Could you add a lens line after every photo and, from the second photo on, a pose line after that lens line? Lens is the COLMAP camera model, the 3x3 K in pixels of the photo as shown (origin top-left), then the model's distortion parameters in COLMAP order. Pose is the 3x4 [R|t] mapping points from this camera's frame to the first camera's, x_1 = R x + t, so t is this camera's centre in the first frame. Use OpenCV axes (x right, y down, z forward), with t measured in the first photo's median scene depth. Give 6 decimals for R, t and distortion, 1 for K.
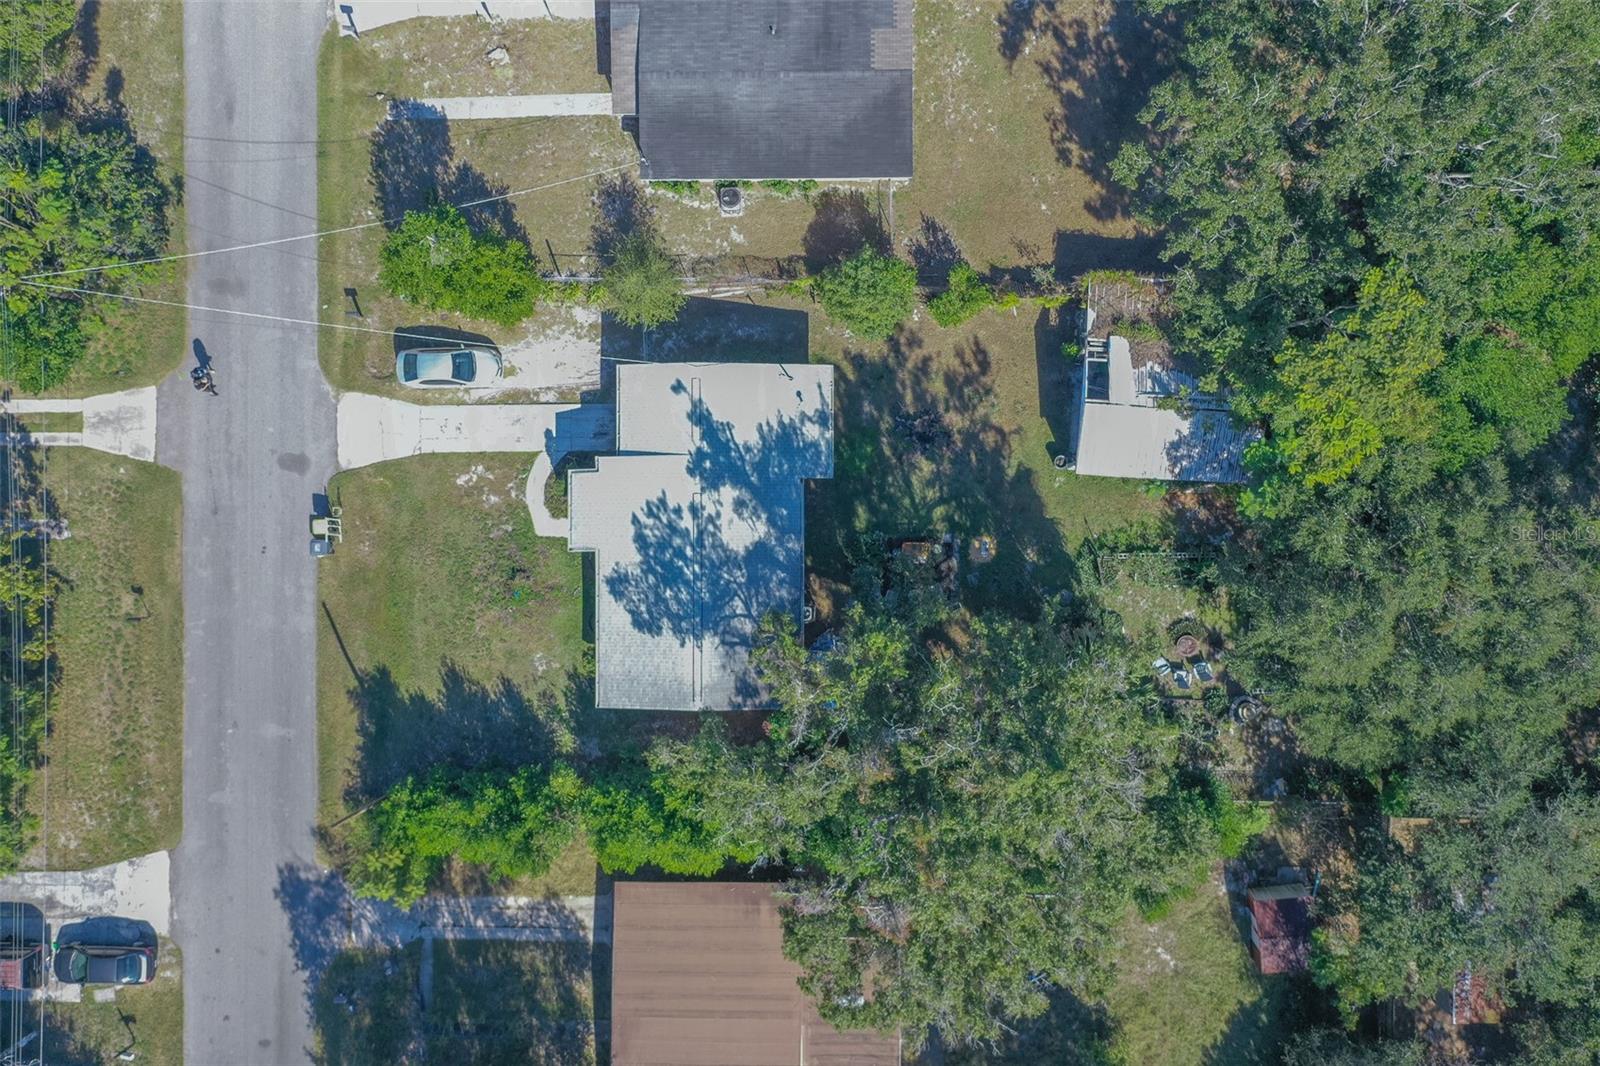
lens RADIAL K [[1279.3, 0, 799.6], [0, 1279.3, 534.0], [0, 0, 1]] dist [-0.009019, 0.020911]
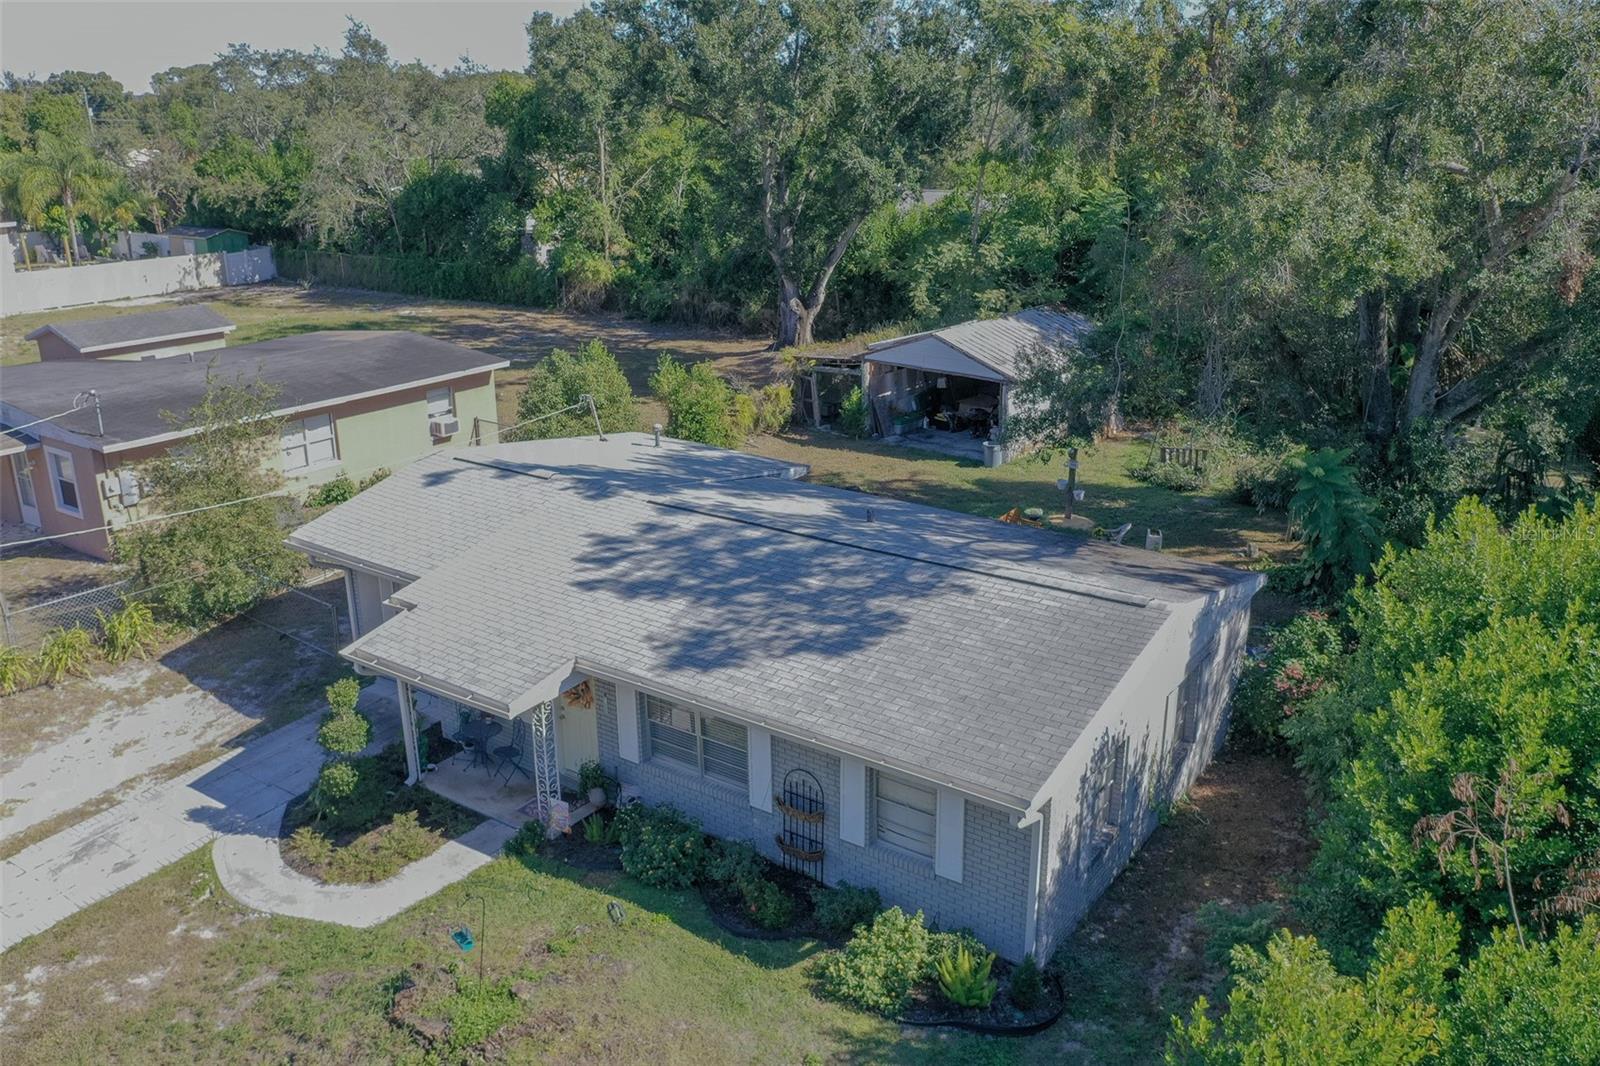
lens RADIAL K [[1279.3, 0, 803.0], [0, 1279.3, 527.1], [0, 0, 1]] dist [-0.009019, 0.020911]
pose [[0.574614, -0.256171, 0.777300, -0.364919], [0.818376, 0.190239, -0.542283, 0.225550], [-0.008956, 0.947727, 0.318958, 0.871949]]
